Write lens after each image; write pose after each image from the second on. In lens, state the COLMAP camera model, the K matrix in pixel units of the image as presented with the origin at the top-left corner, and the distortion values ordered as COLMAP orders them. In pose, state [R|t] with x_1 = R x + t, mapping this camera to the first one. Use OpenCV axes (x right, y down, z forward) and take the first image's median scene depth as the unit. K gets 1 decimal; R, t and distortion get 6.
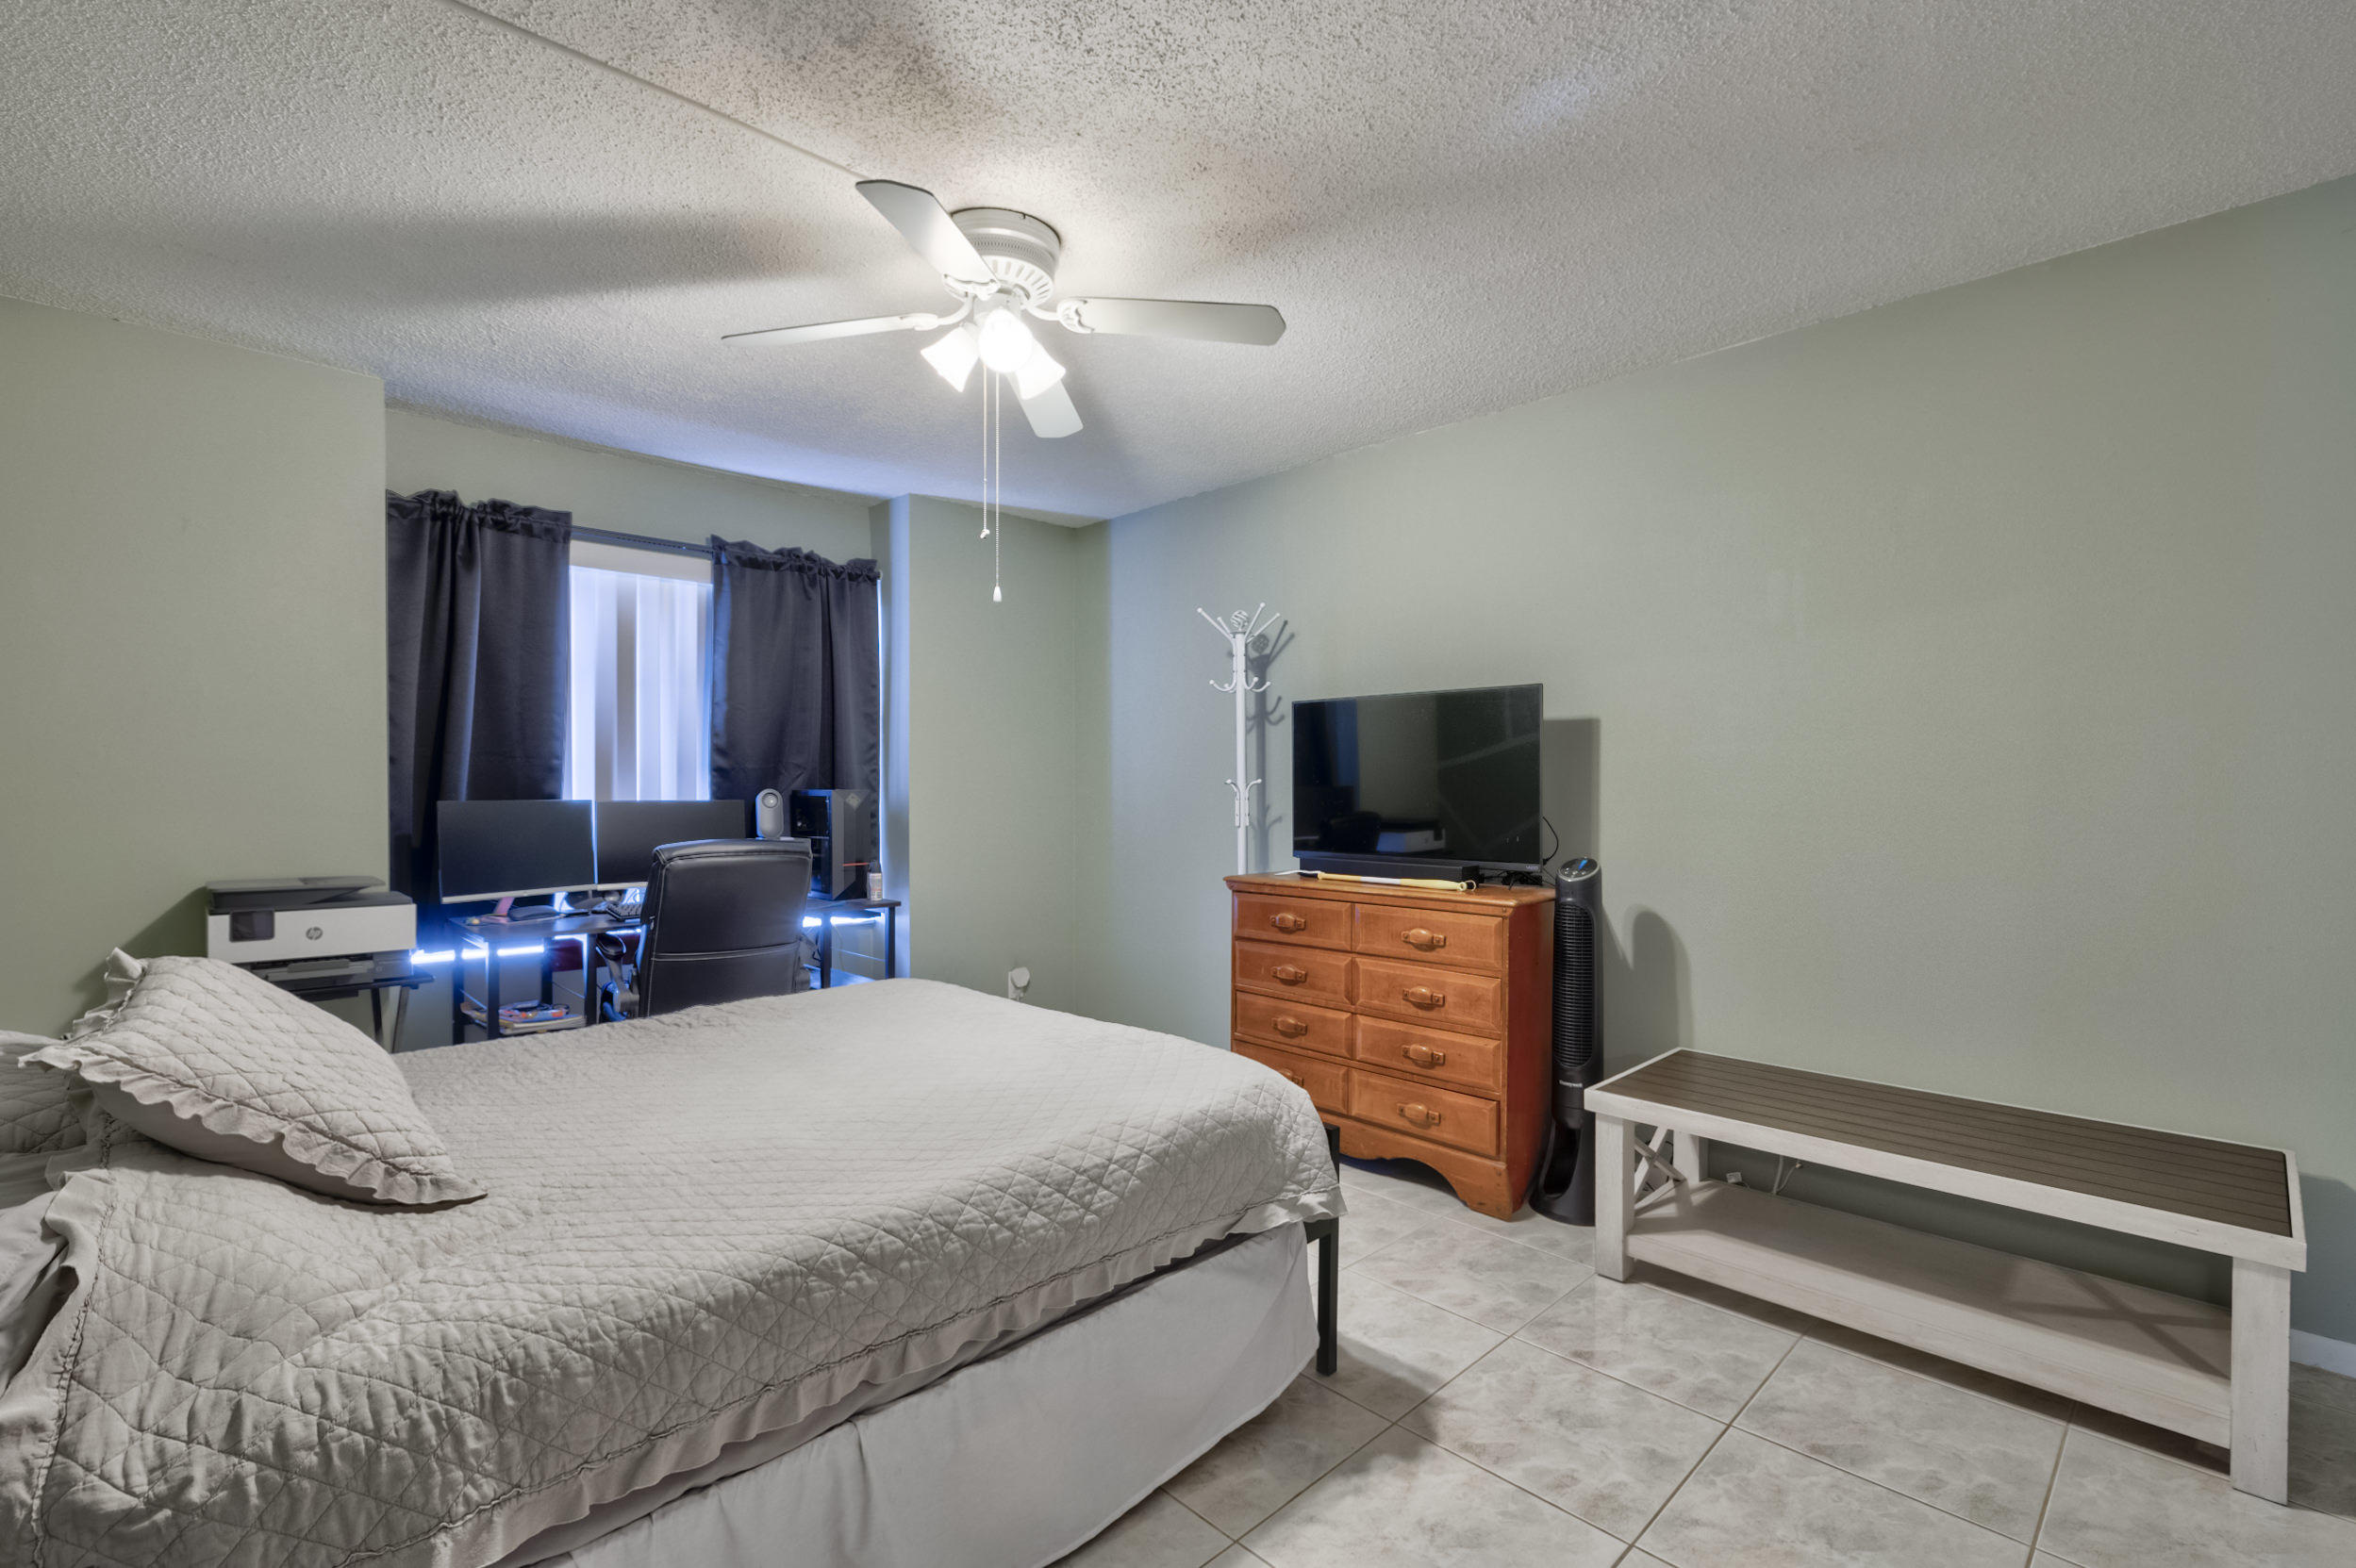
lens RADIAL K [[1048.6, 0, 1178.0], [0, 1048.6, 784.0], [0, 0, 1]] dist [-0.018440, -0.000137]
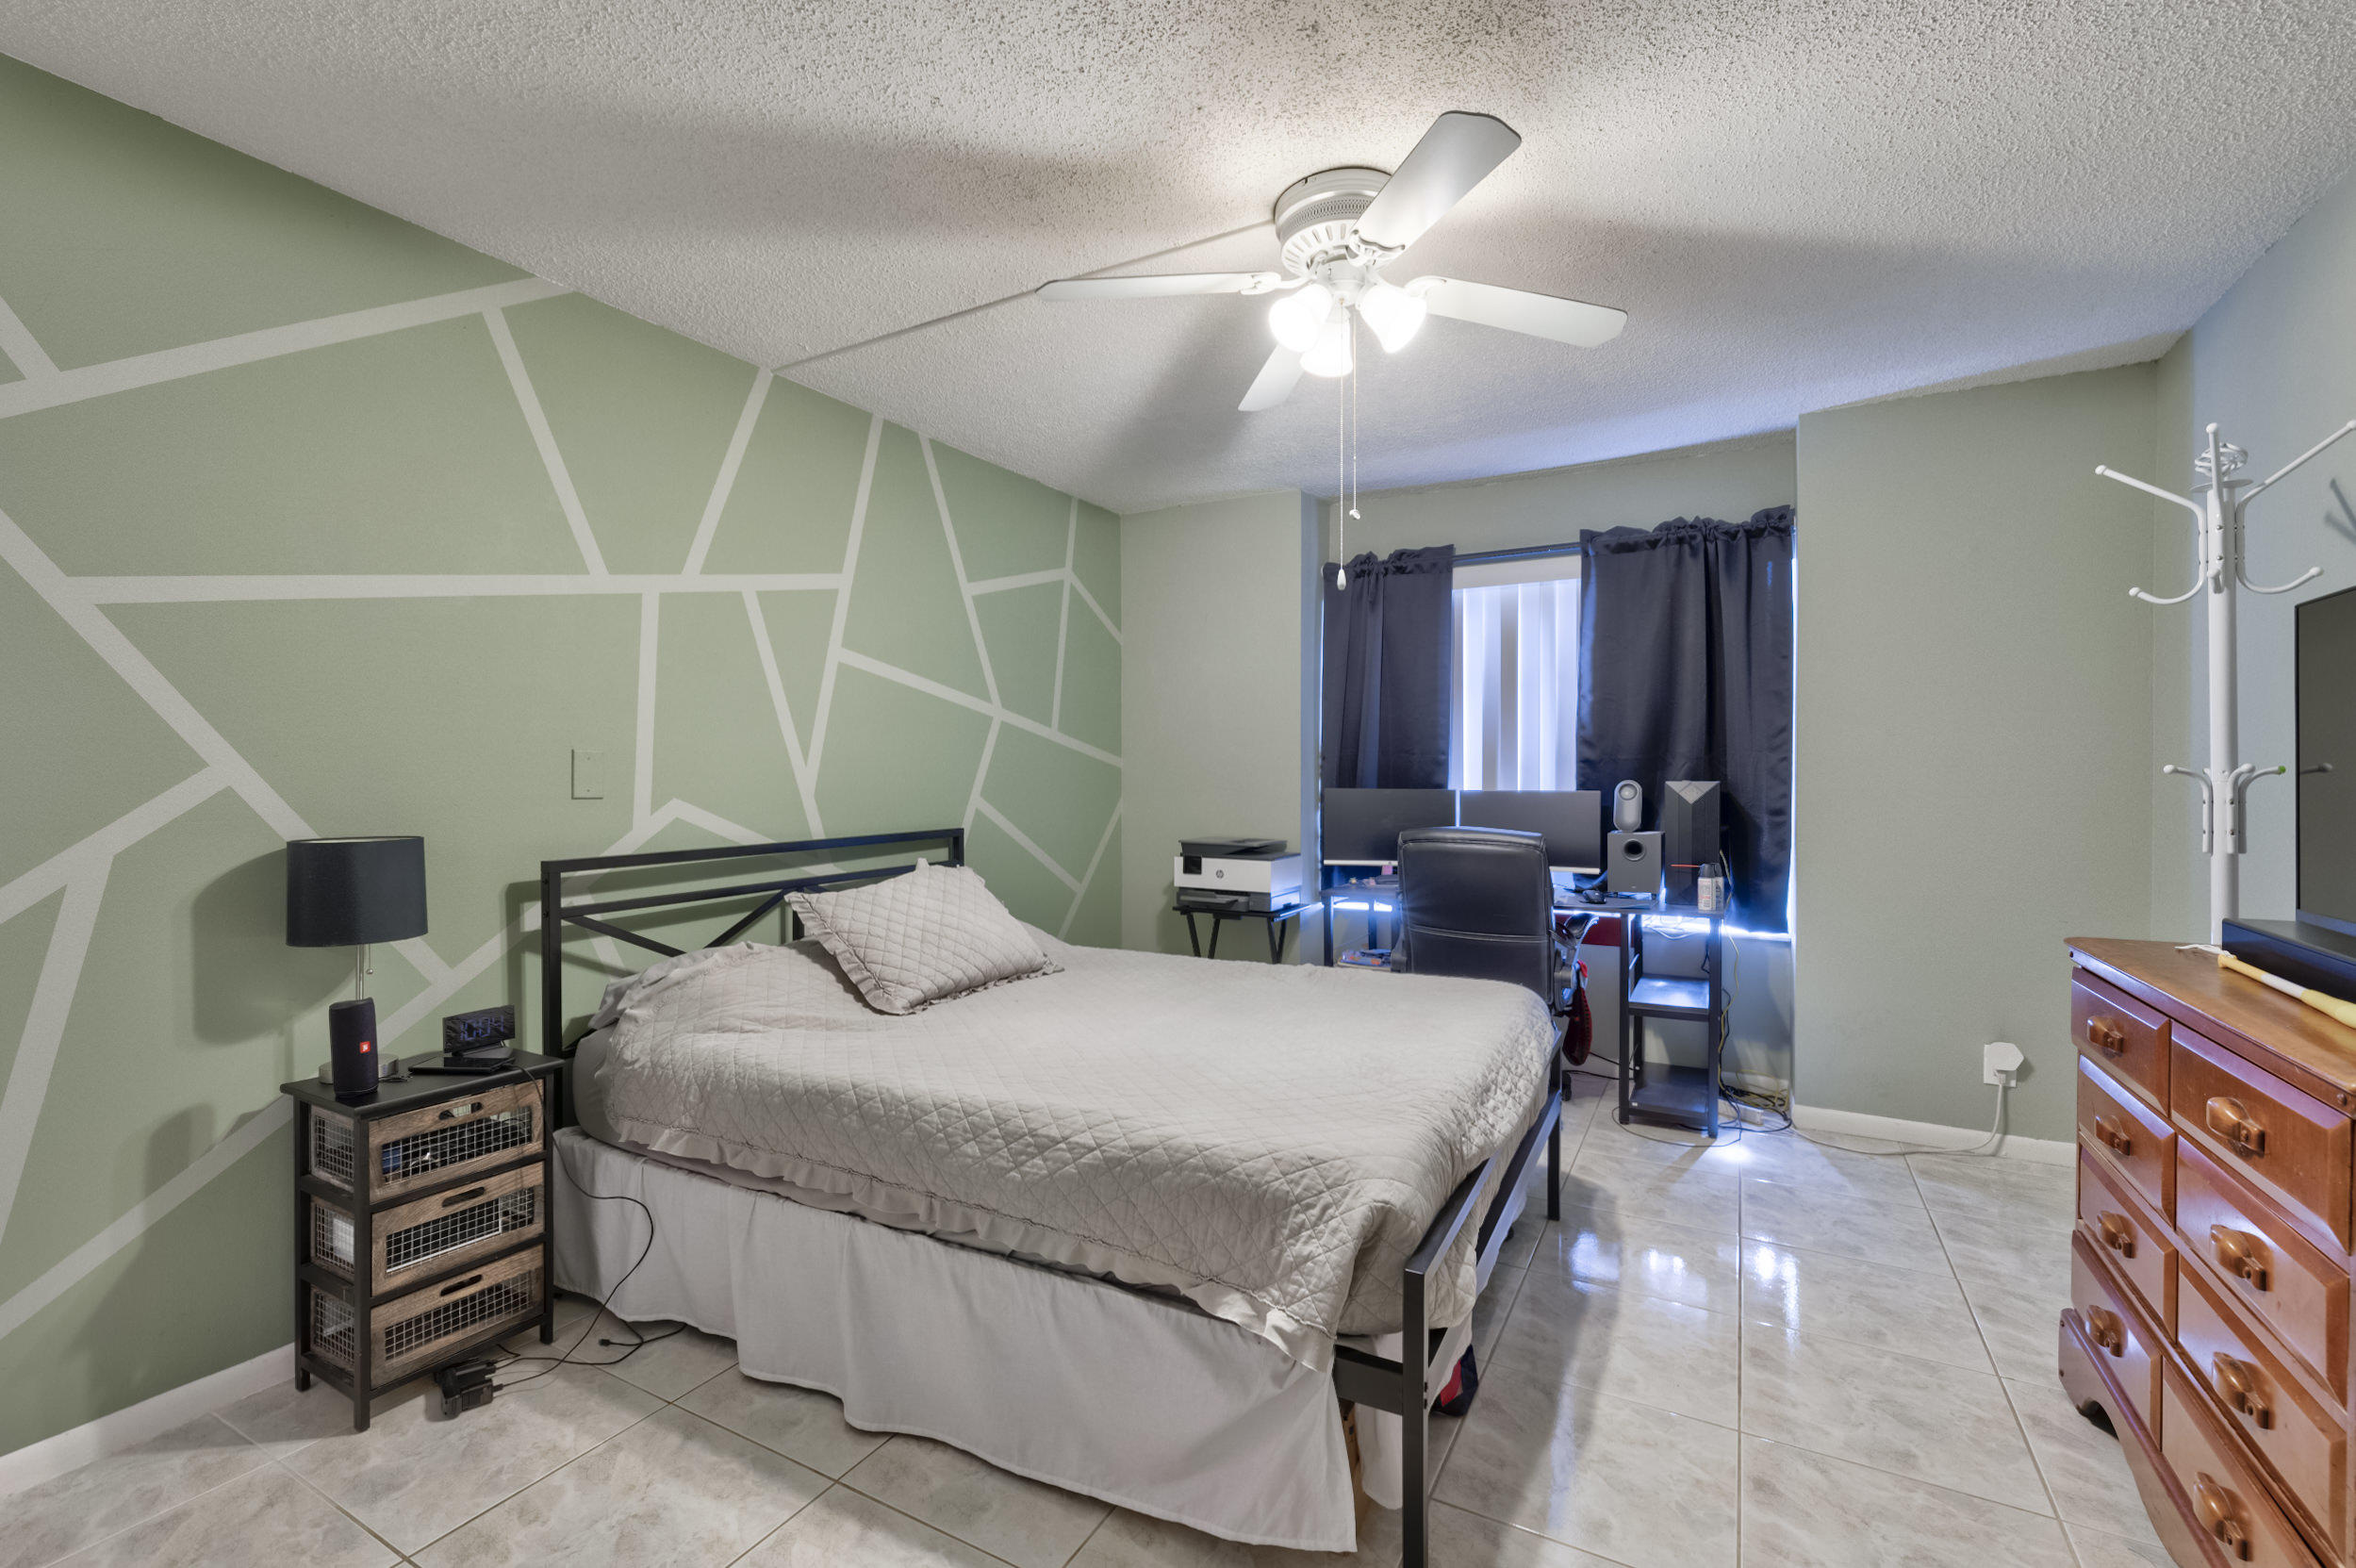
lens RADIAL K [[999.3, 0, 1167.9], [0, 999.3, 788.3], [0, 0, 1]] dist [0.002937, -0.000701]
pose [[0.292216, 0.009313, -0.956307, 0.423212], [0.004240, 0.999930, 0.011033, 0.000514], [0.956343, -0.007279, 0.292156, 0.376759]]
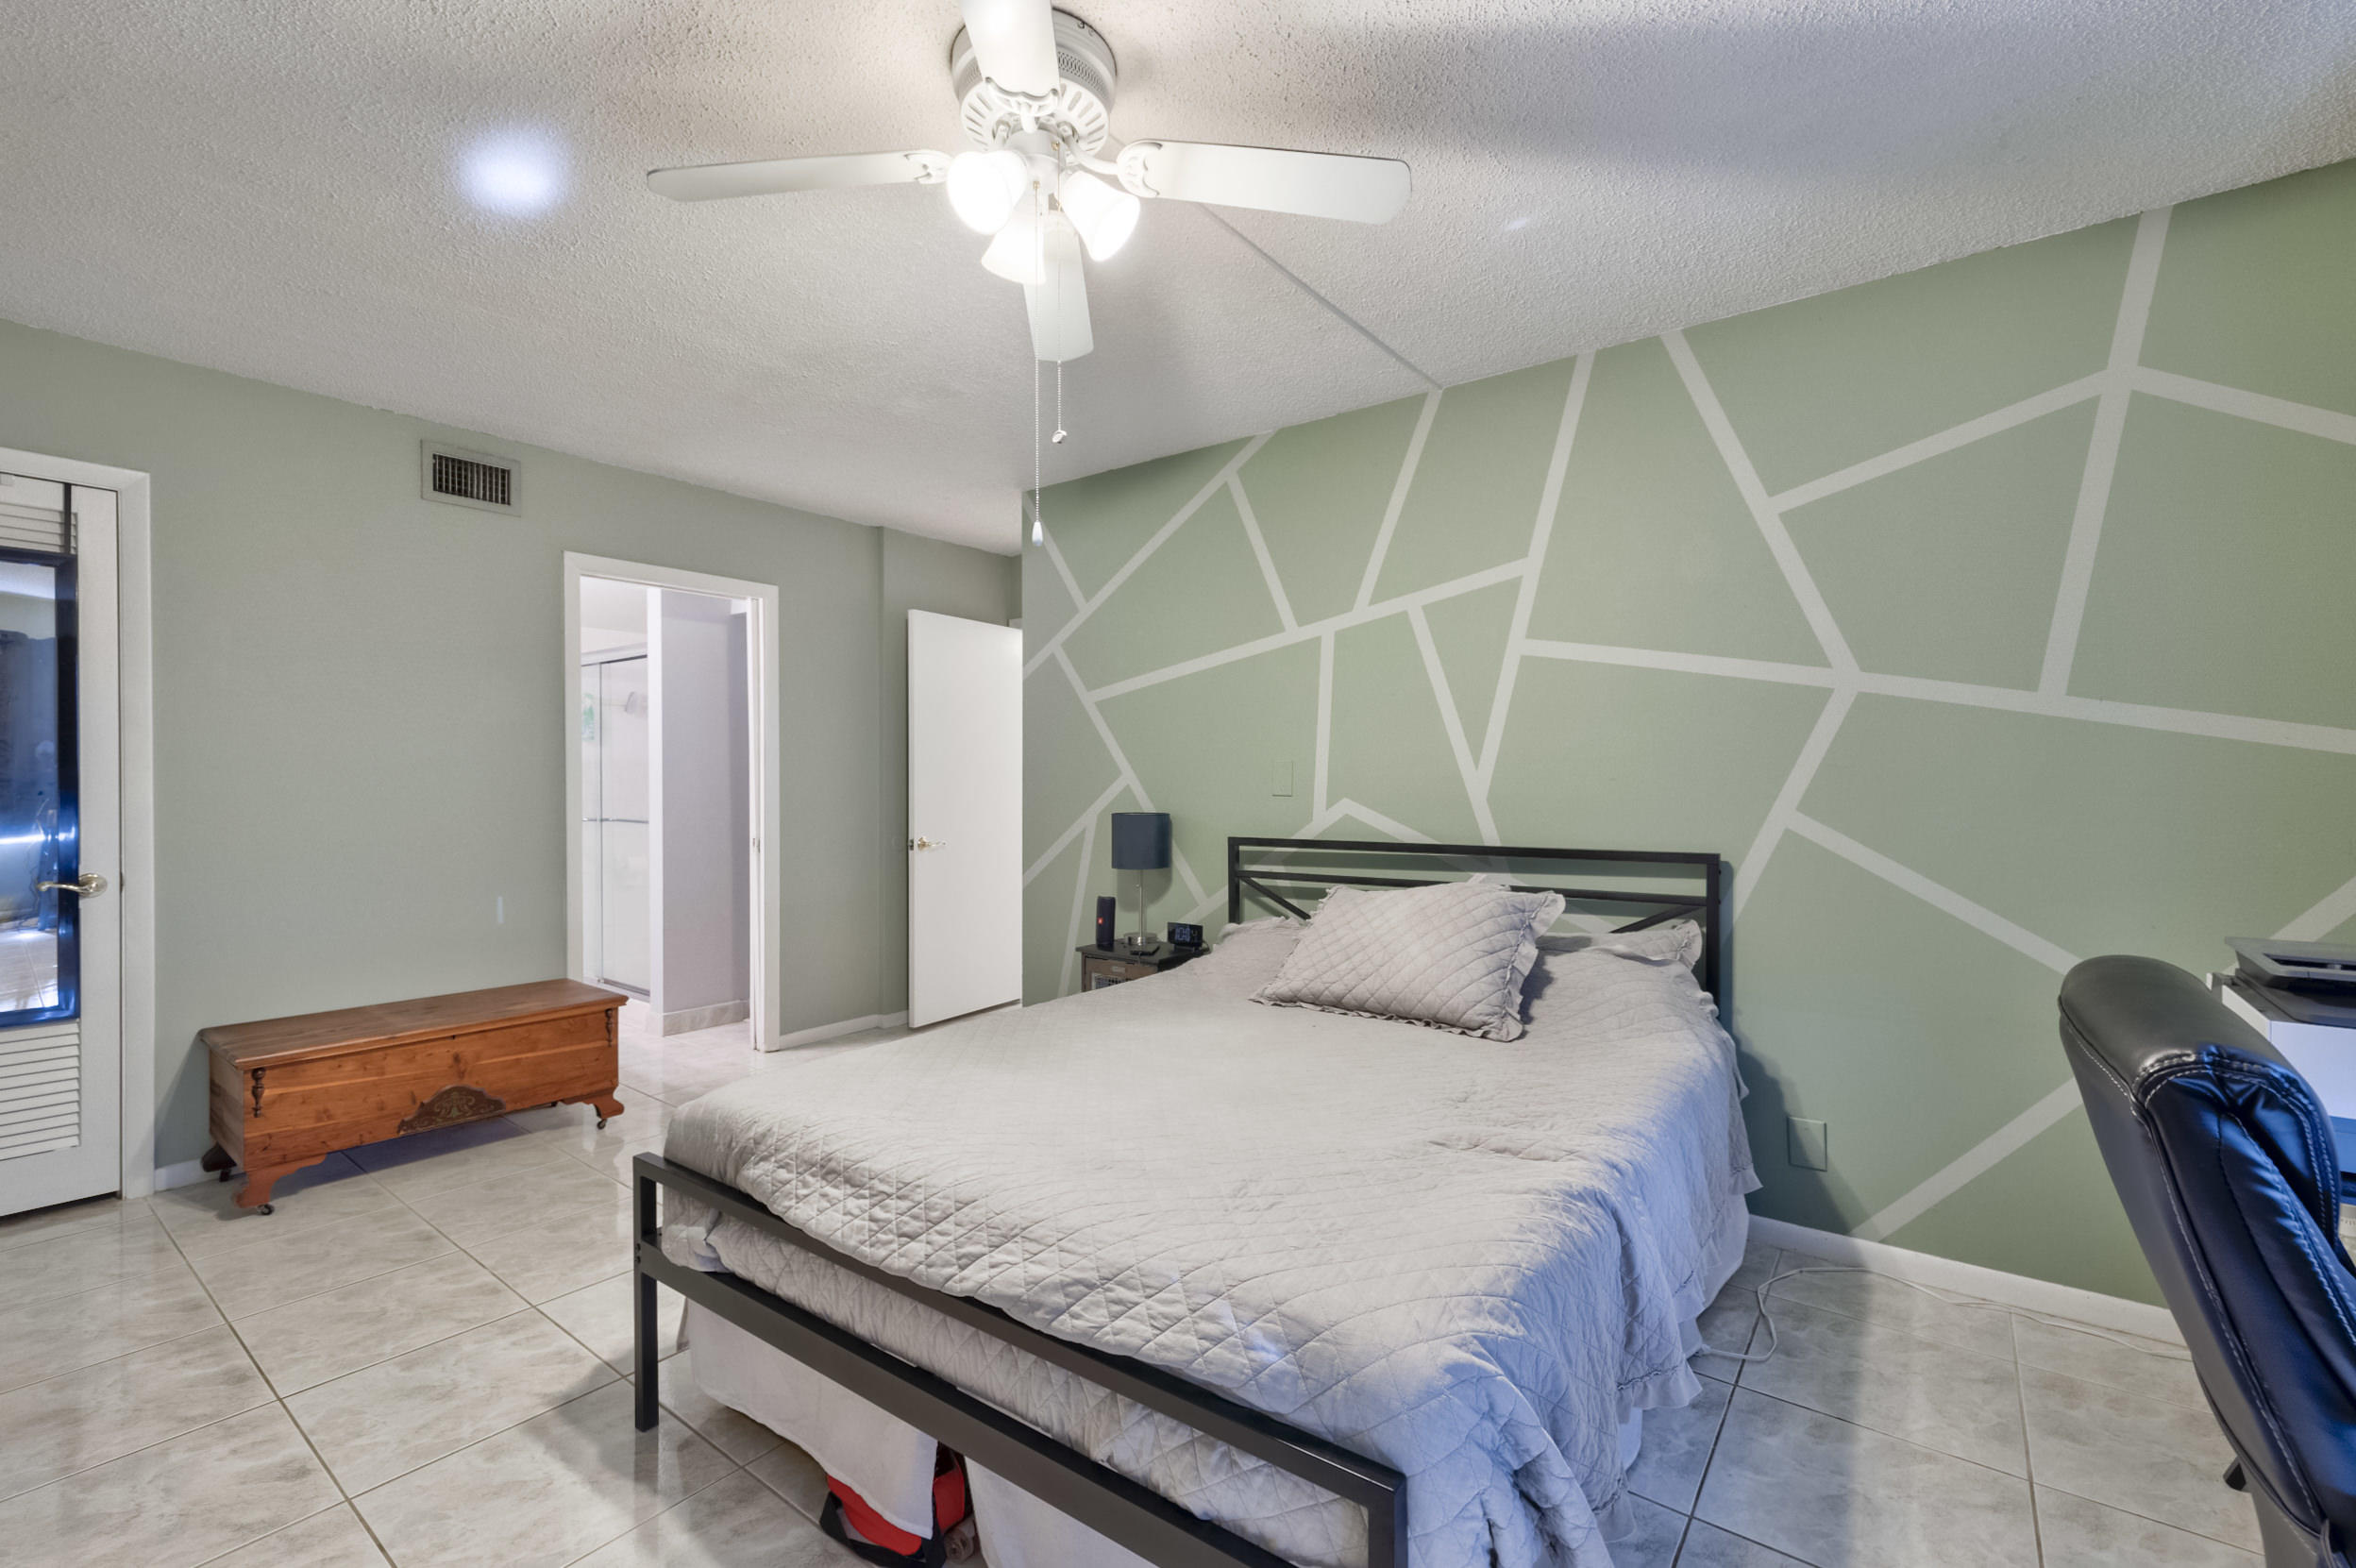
lens RADIAL K [[1029.6, 0, 1169.4], [0, 1029.6, 805.6], [0, 0, 1]] dist [0.001148, -0.000159]
pose [[-0.988502, -0.000676, -0.151206, -0.099937], [-0.004114, 0.999740, 0.022427, 0.001087], [0.151151, 0.022792, -0.988248, 1.139356]]
